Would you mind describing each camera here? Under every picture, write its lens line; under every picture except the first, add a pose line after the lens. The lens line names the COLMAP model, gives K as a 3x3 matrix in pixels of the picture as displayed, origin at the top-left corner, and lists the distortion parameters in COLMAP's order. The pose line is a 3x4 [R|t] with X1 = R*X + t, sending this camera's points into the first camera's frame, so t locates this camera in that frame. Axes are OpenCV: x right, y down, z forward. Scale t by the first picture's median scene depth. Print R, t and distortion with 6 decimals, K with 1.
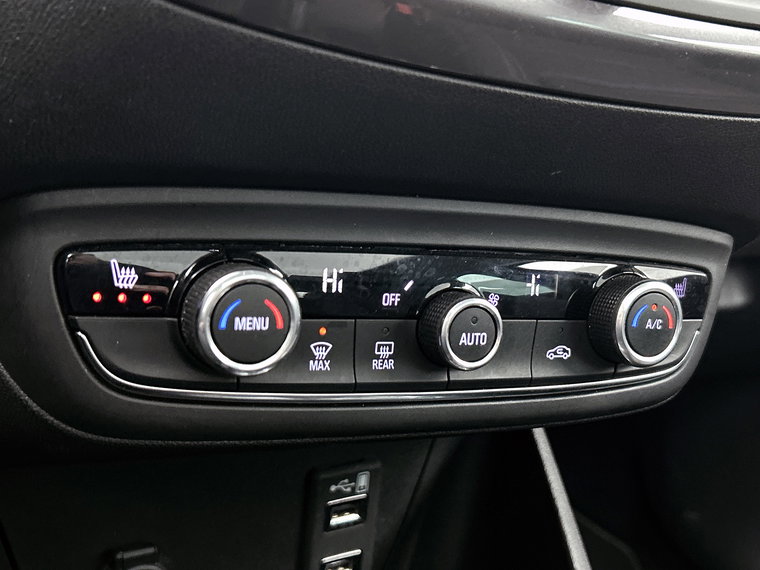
lens RADIAL K [[935.0, 0, 382.2], [0, 935.0, 284.5], [0, 0, 1]] dist [0.022121, 0.000000]
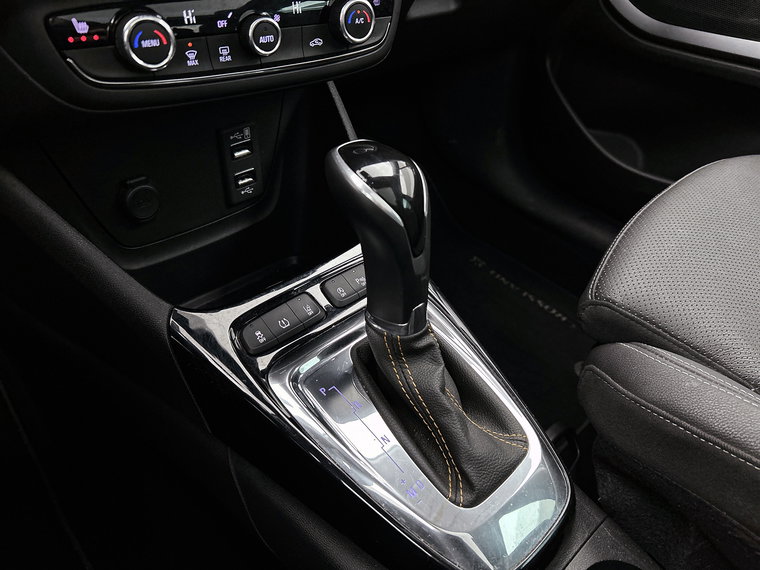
lens RADIAL K [[576.7, 0, 366.1], [0, 576.7, 277.5], [0, 0, 1]] dist [0.045461, -0.067756]
pose [[0.983045, -0.167457, 0.074701, 0.130672], [0.123874, 0.906871, 0.402790, 0.046712], [-0.135194, -0.386708, 0.912239, -0.395077]]
